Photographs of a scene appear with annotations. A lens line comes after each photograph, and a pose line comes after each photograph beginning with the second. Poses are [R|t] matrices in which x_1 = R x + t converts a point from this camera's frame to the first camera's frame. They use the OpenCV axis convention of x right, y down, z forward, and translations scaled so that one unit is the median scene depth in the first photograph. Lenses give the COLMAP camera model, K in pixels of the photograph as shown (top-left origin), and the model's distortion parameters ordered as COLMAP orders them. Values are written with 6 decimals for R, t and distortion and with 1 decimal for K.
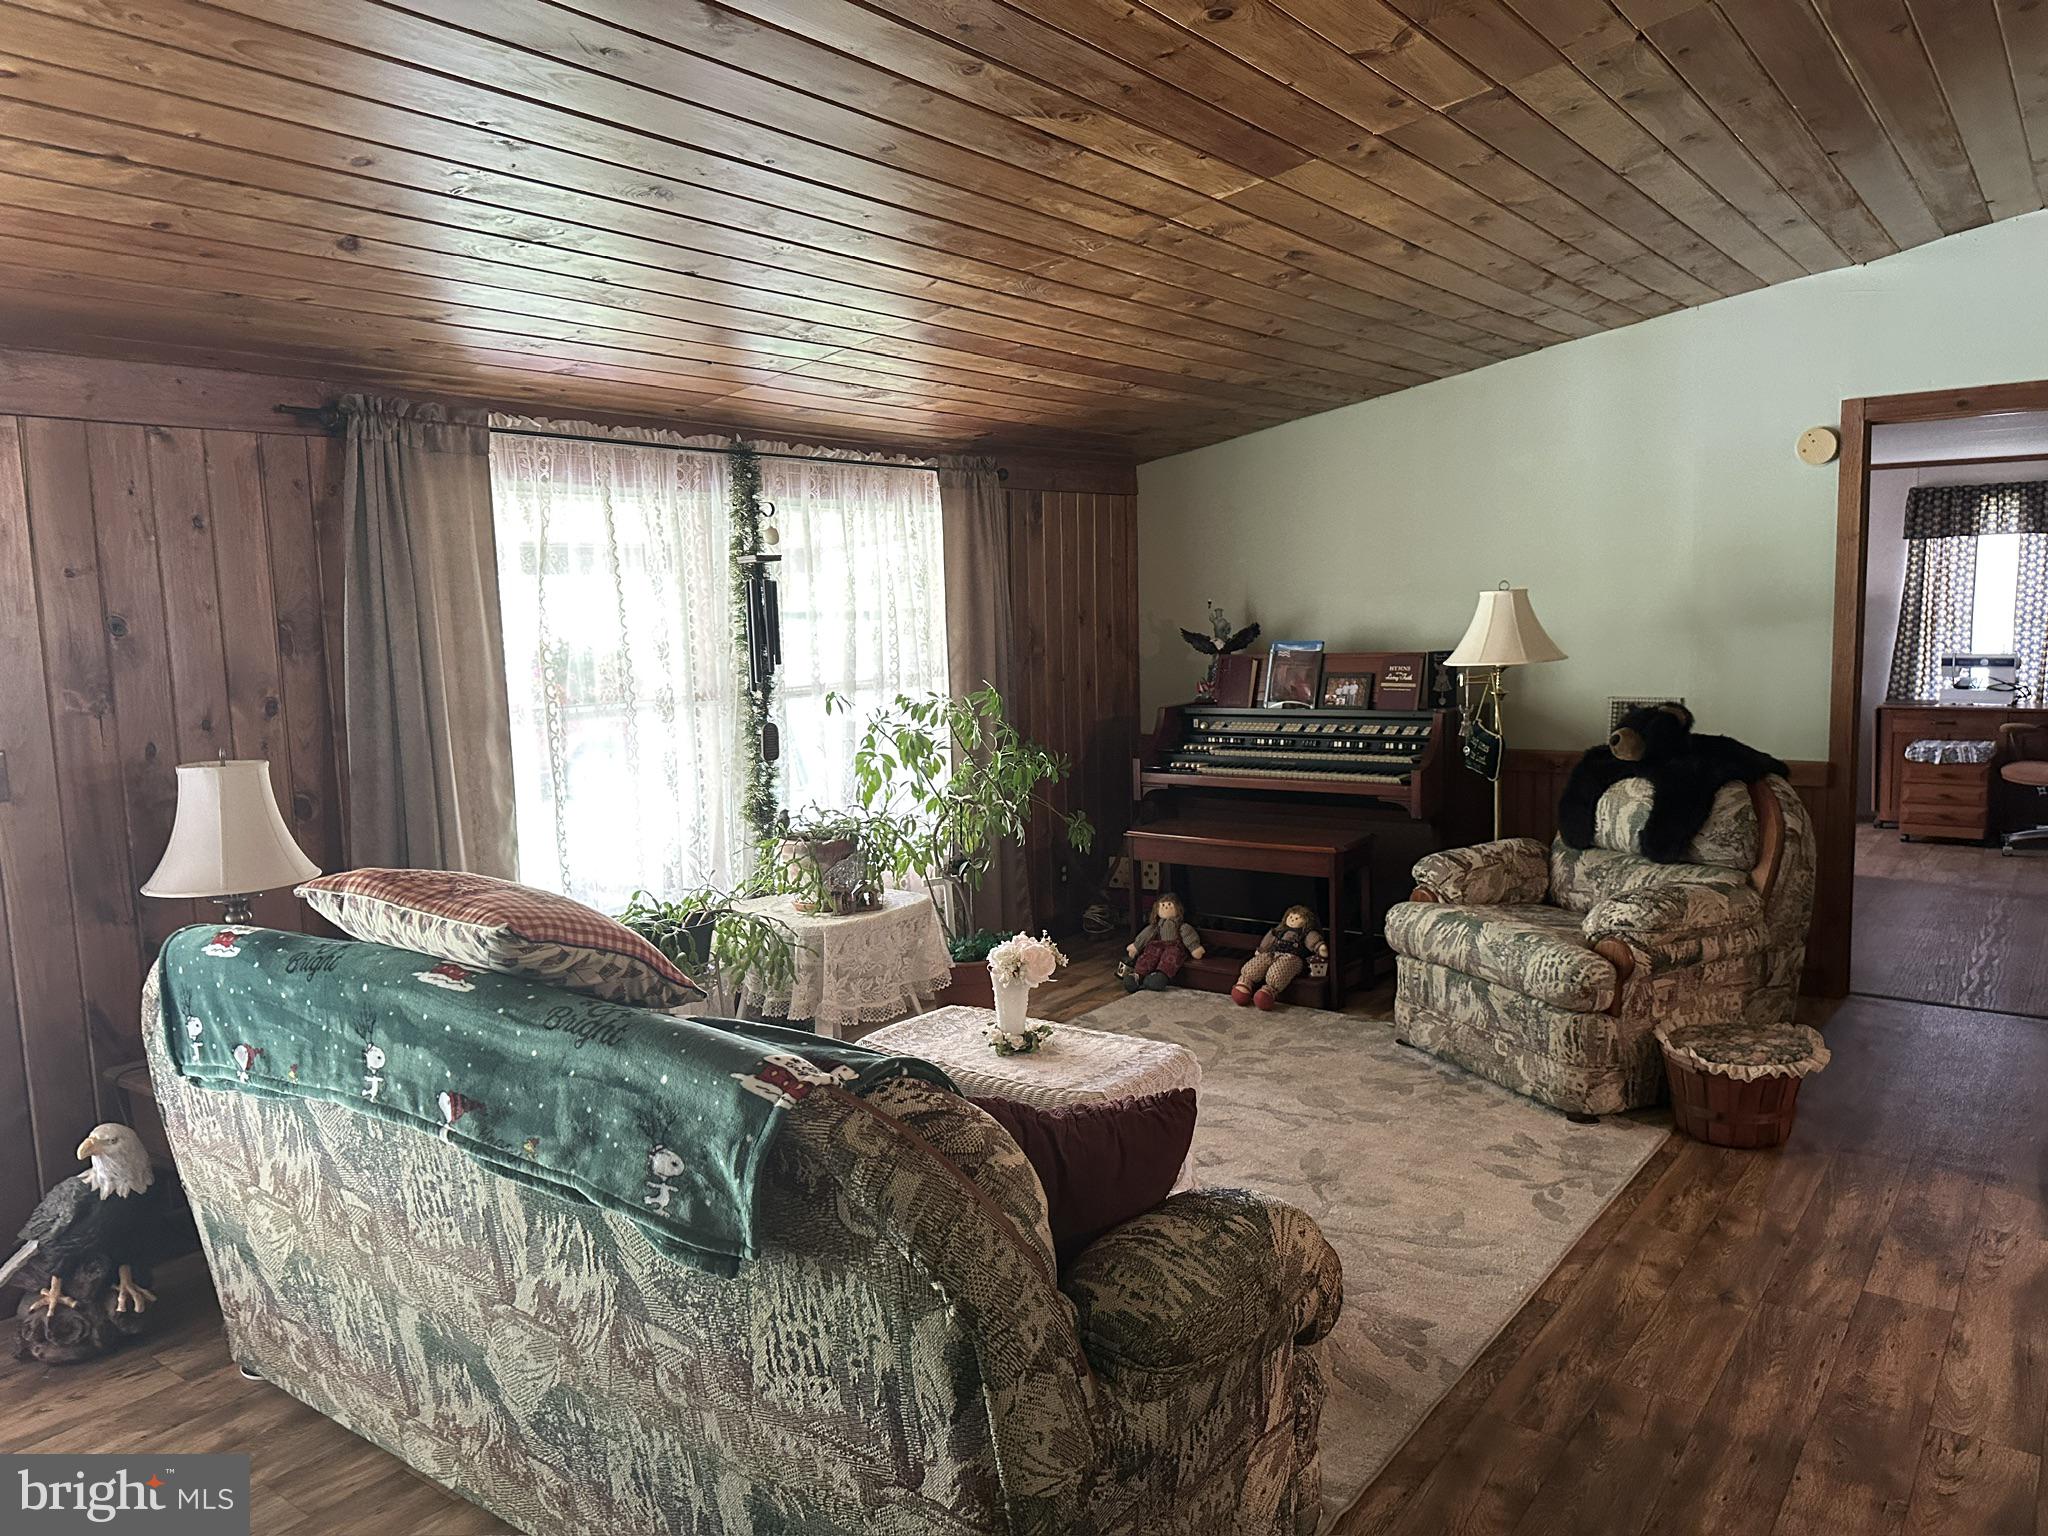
lens RADIAL K [[1465.7, 0, 1023.1], [0, 1465.7, 772.5], [0, 0, 1]] dist [0.041745, -0.042490]
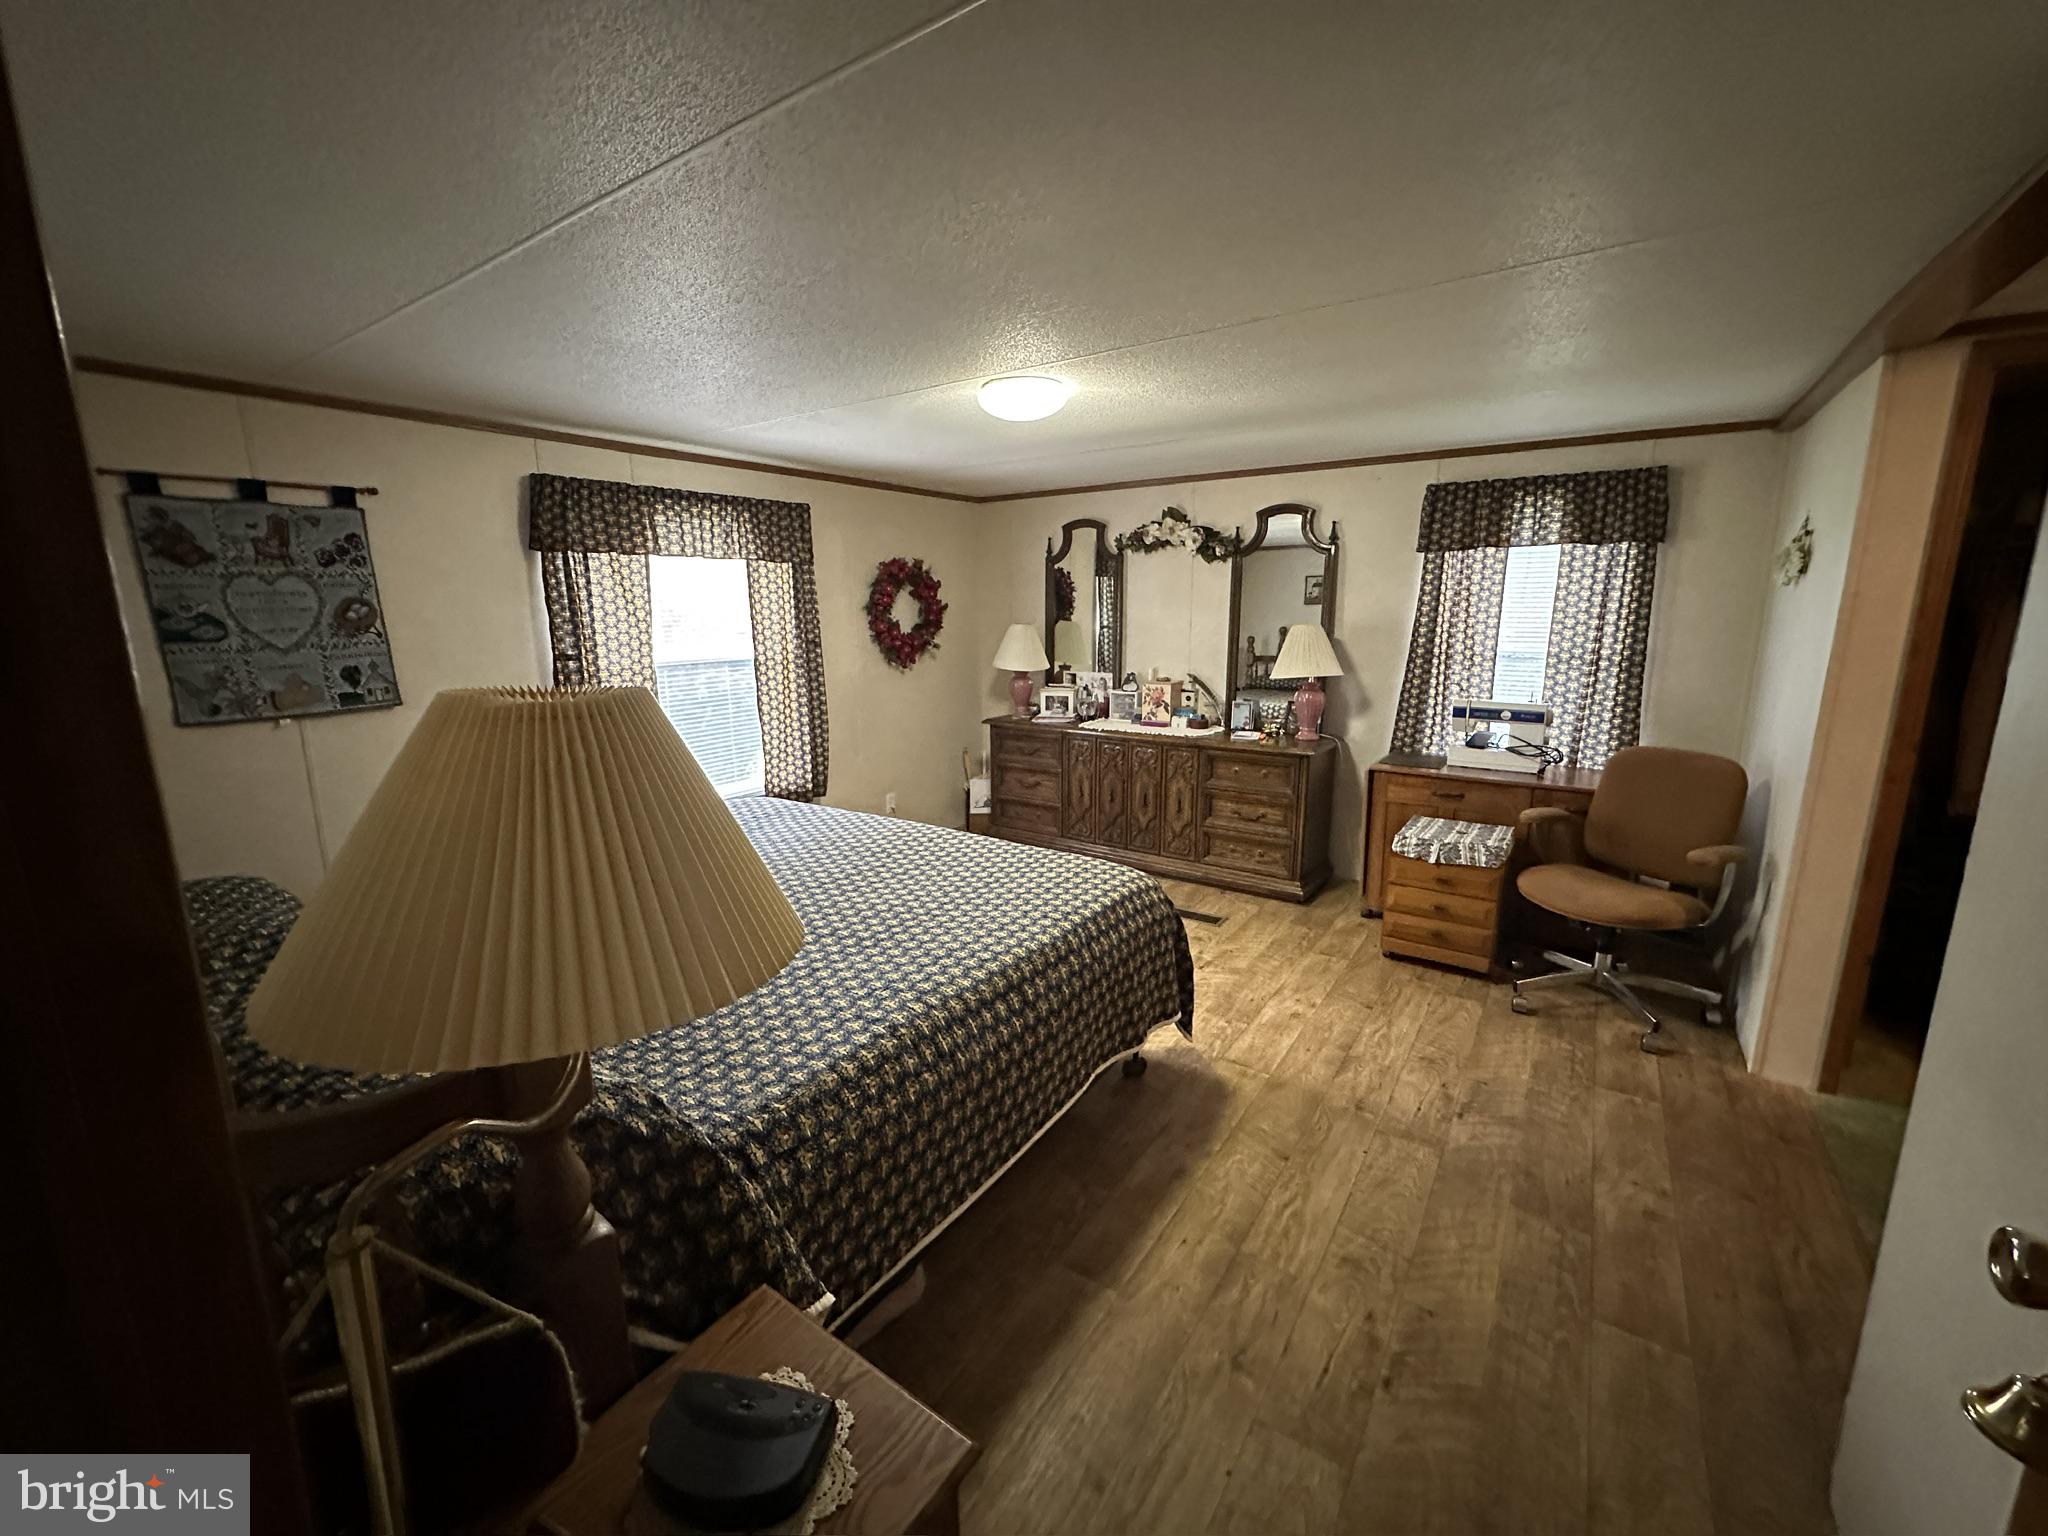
lens RADIAL K [[829.4, 0, 1027.9], [0, 829.4, 768.2], [0, 0, 1]] dist [0.001138, -0.000229]
pose [[0.998902, 0.013028, 0.045011, 0.376400], [-0.016267, 0.997247, 0.072352, -0.072458], [-0.043944, -0.073004, 0.996363, 0.570806]]
